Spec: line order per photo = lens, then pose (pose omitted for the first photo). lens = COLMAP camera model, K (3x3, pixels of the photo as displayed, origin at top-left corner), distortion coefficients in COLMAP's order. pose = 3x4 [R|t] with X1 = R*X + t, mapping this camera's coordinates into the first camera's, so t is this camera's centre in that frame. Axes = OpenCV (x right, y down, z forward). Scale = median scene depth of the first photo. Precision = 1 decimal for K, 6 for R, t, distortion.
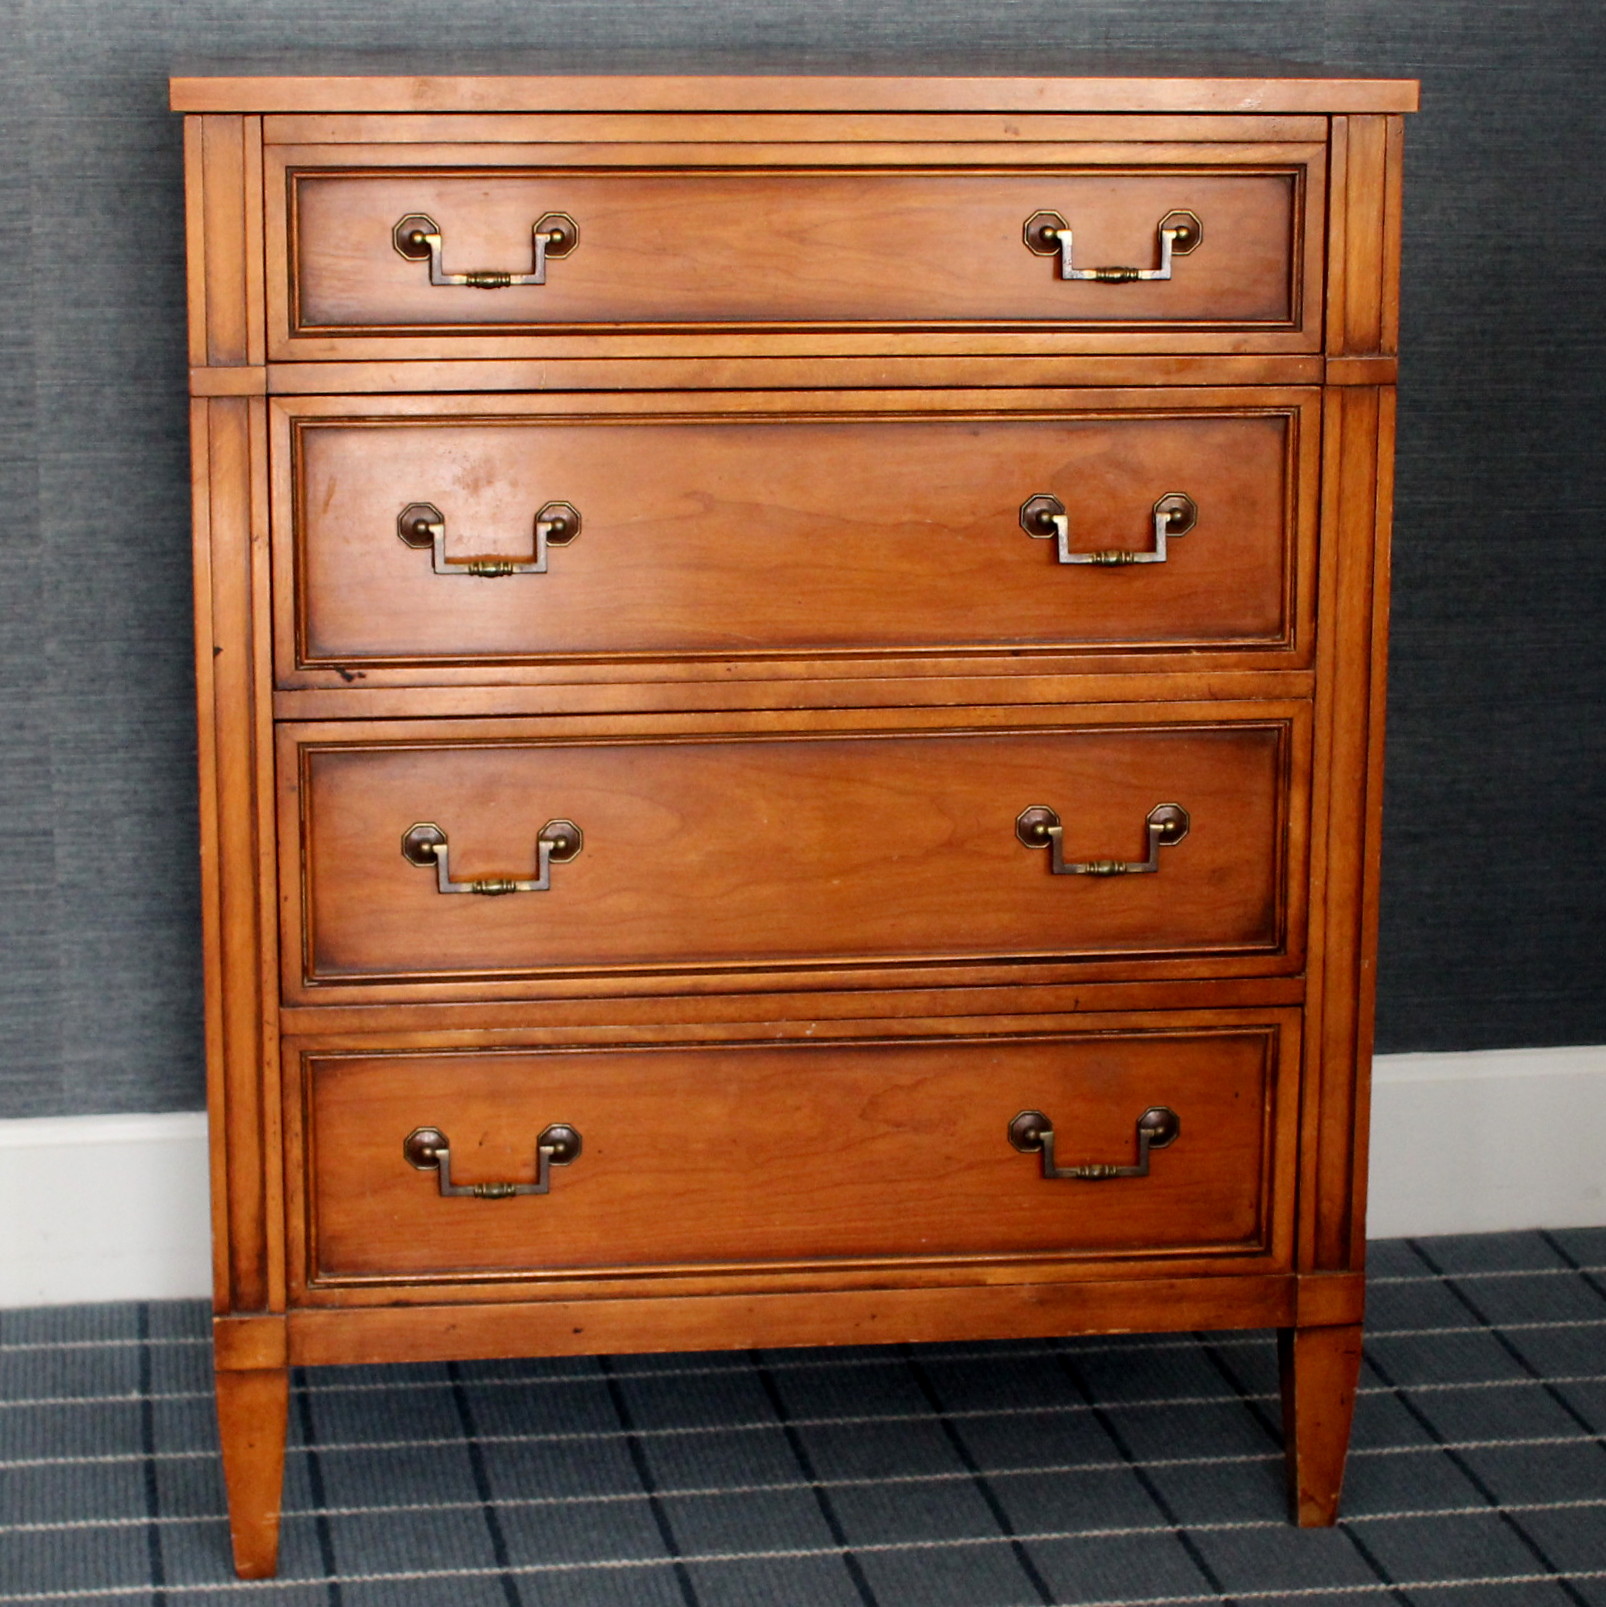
lens RADIAL K [[4208.7, 0, 803.0], [0, 4208.7, 803.5], [0, 0, 1]] dist [-0.084104, -0.141032]
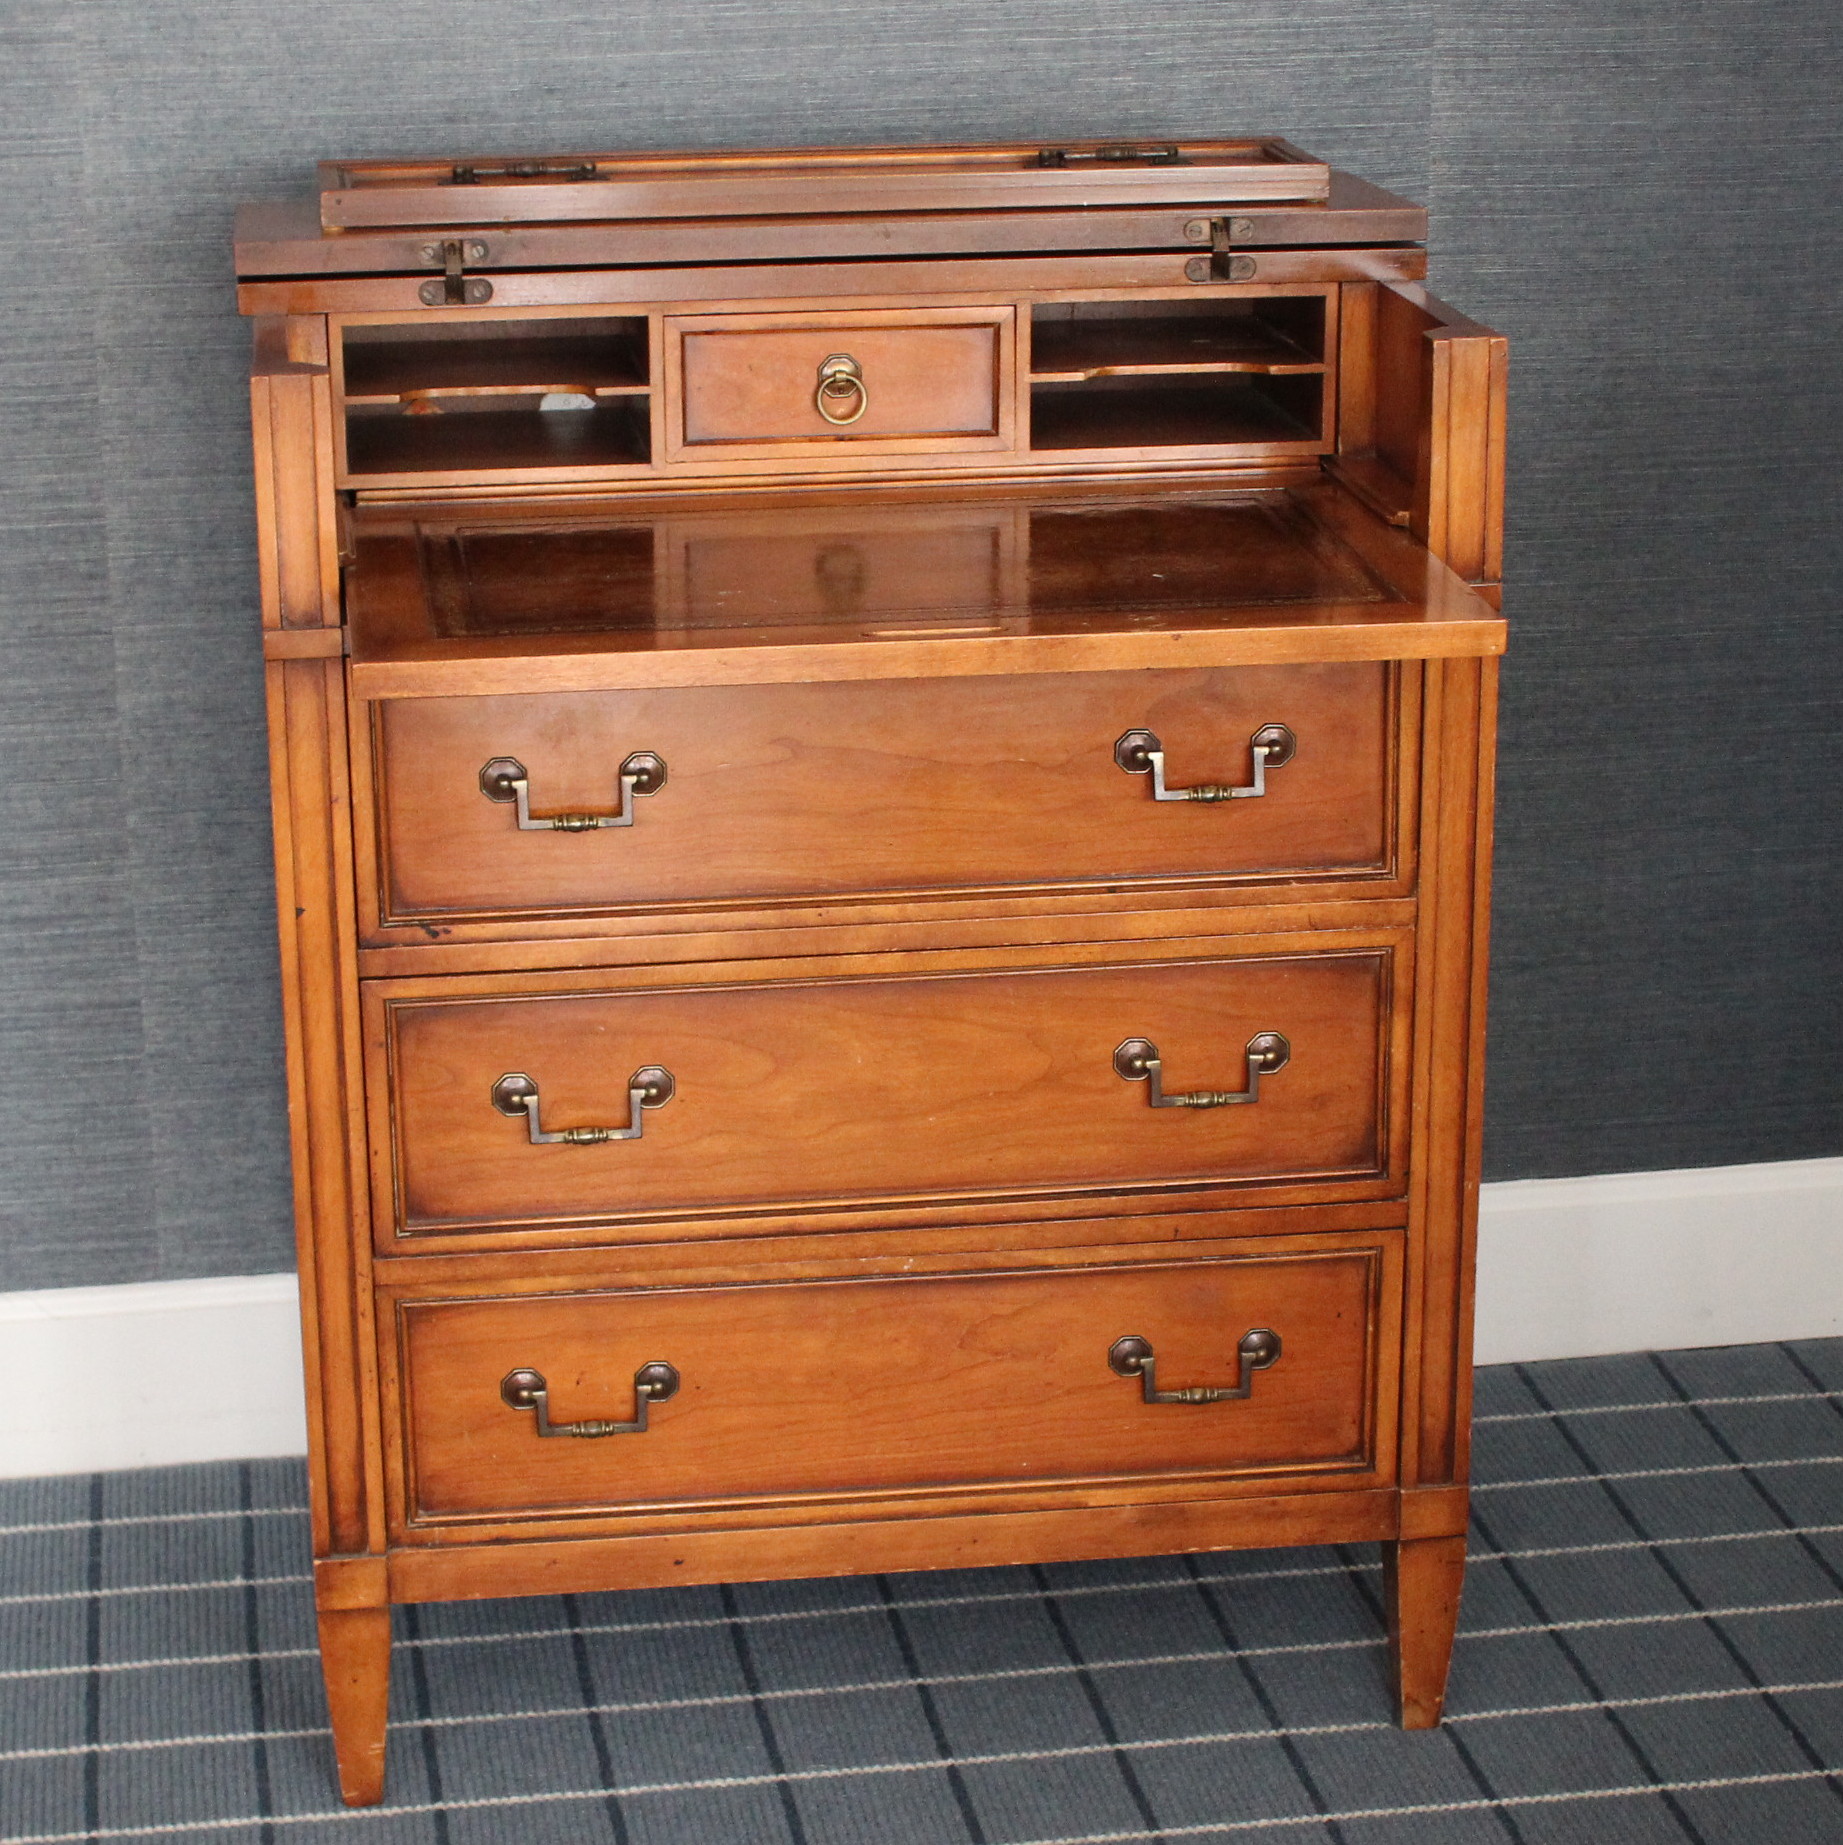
lens RADIAL K [[4299.6, 0, 850.1], [0, 4299.6, 981.2], [0, 0, 1]] dist [-0.082545, -0.029023]
pose [[0.999793, -0.012664, -0.015919, 0.005134], [0.014172, 0.995034, 0.098520, -0.111893], [0.014592, -0.098725, 0.995008, -0.001077]]
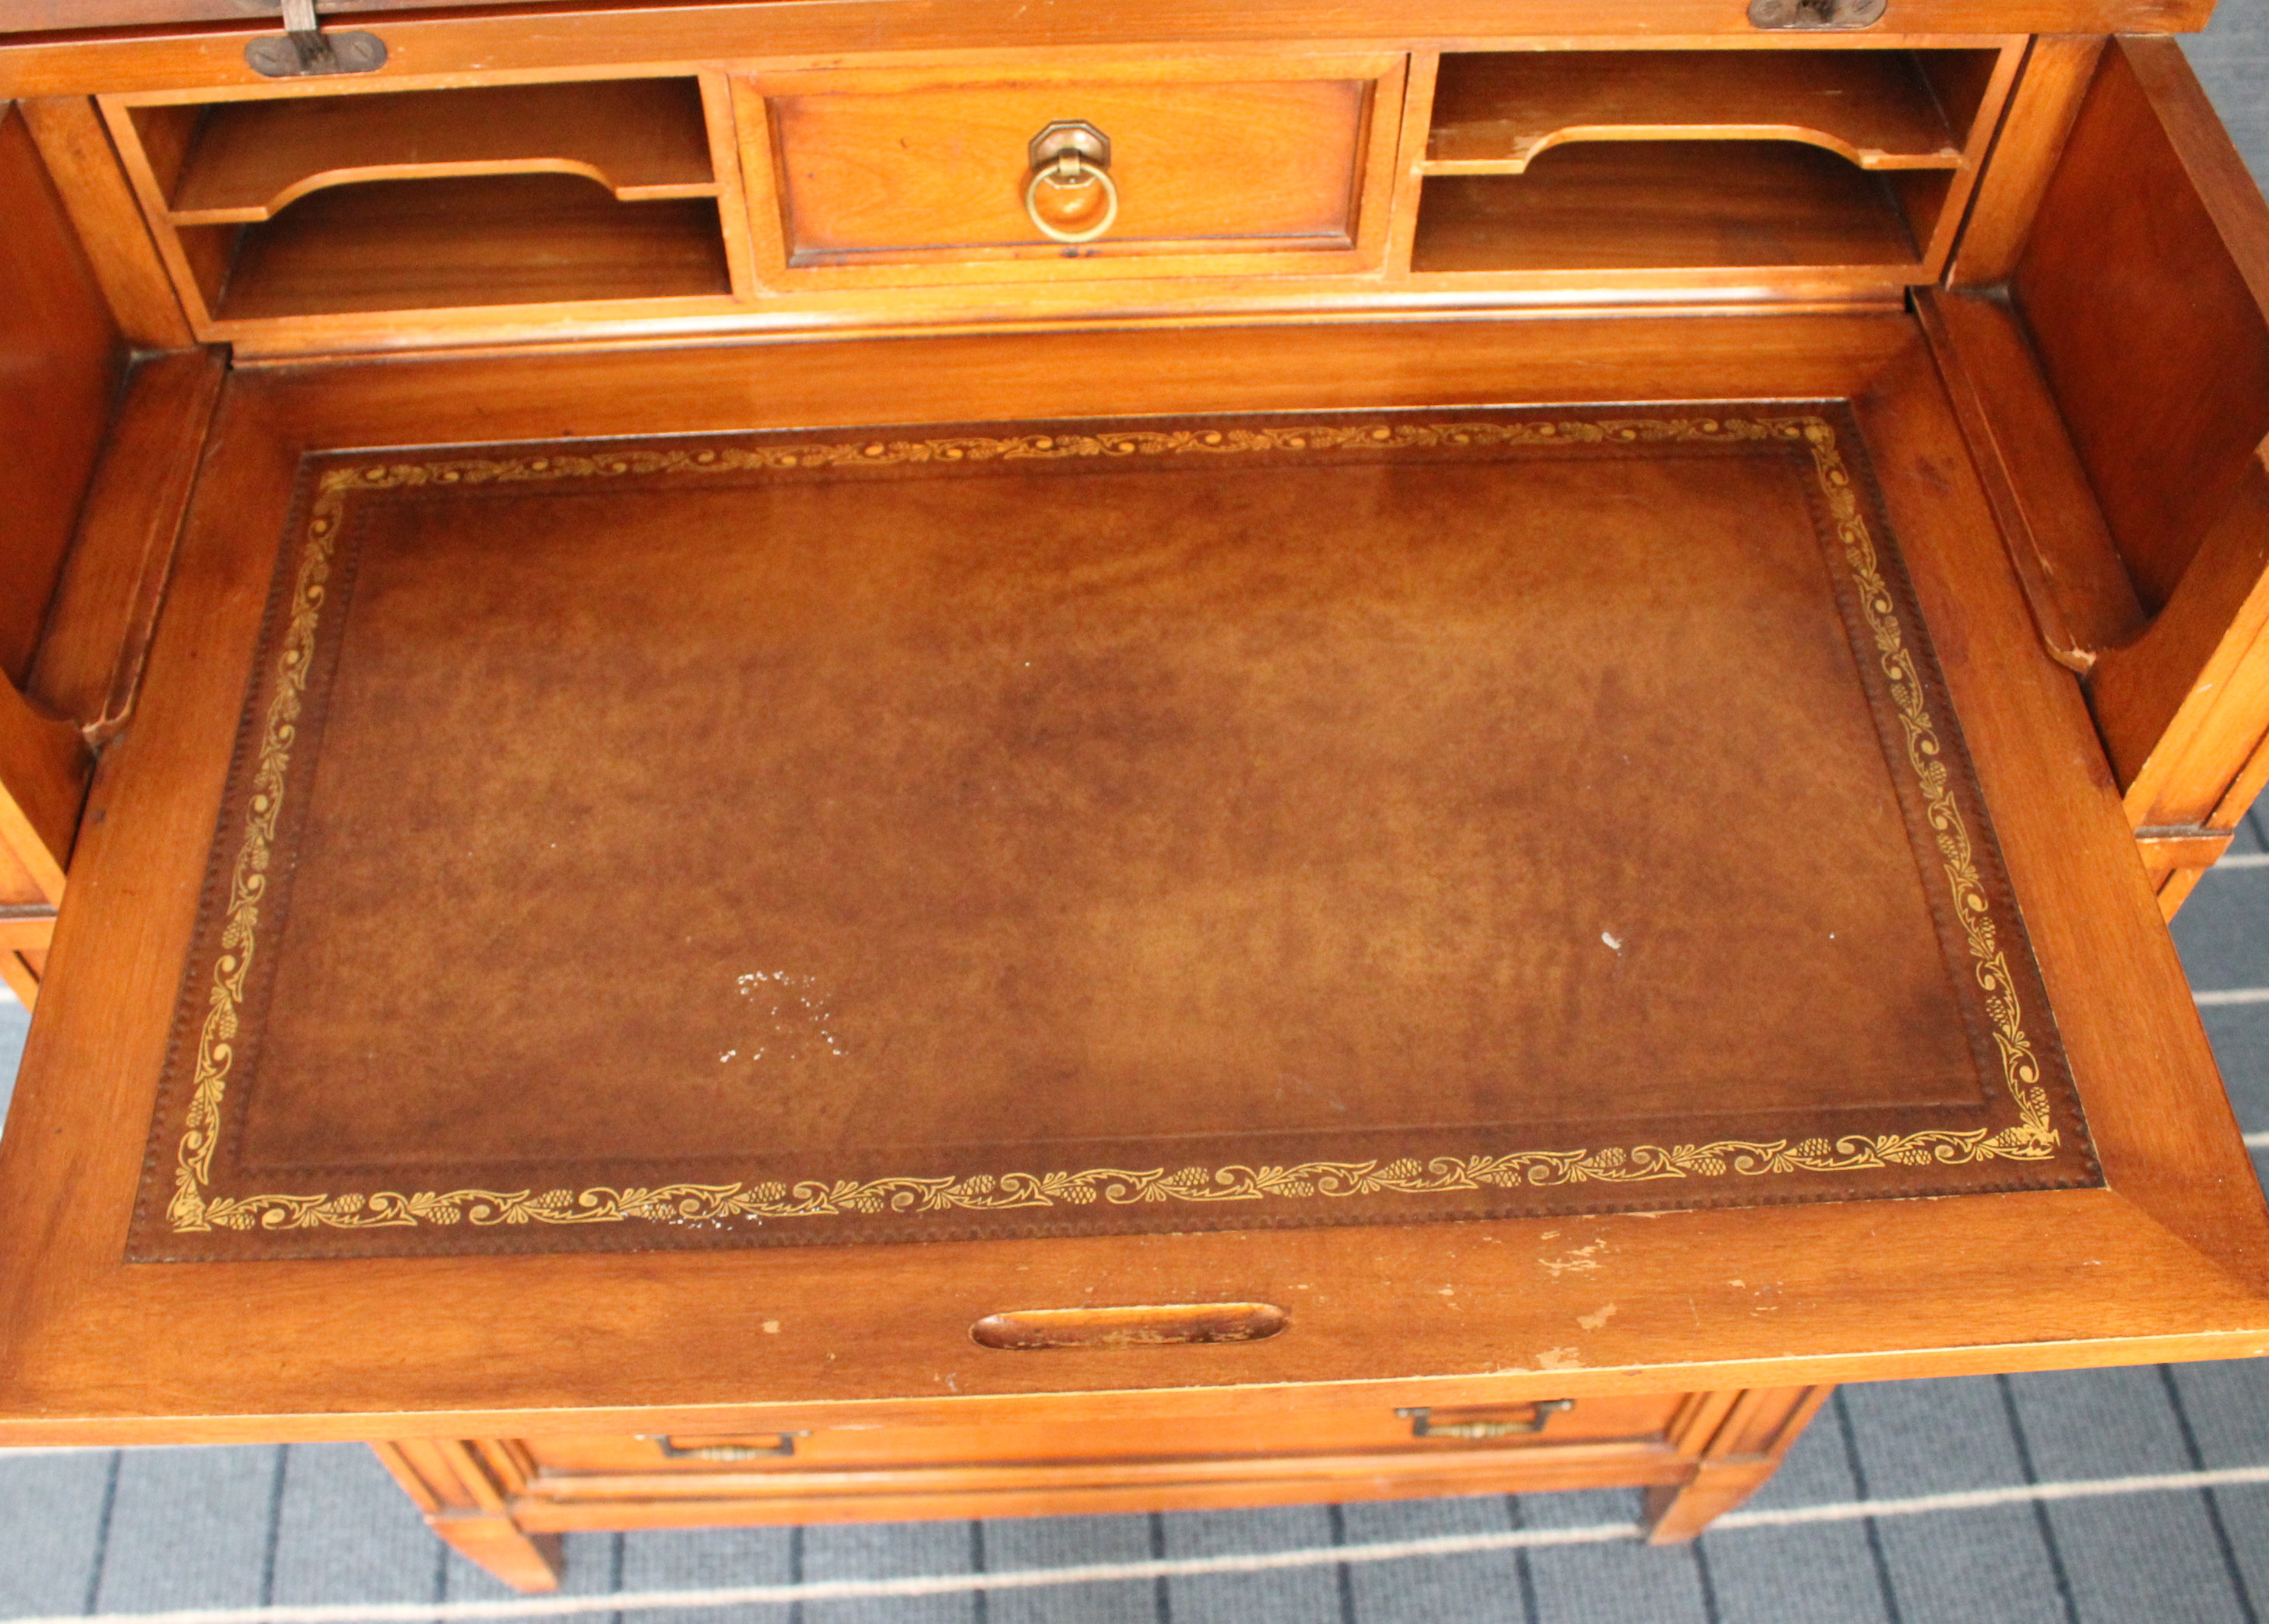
lens RADIAL K [[2222.8, 0, 1086.7], [0, 2222.8, 817.8], [0, 0, 1]] dist [-0.180632, 0.162527]
pose [[0.994854, 0.072536, -0.070733, 0.016381], [-0.006586, 0.742978, 0.669284, -0.280301], [0.101100, -0.665374, 0.739633, 0.768788]]
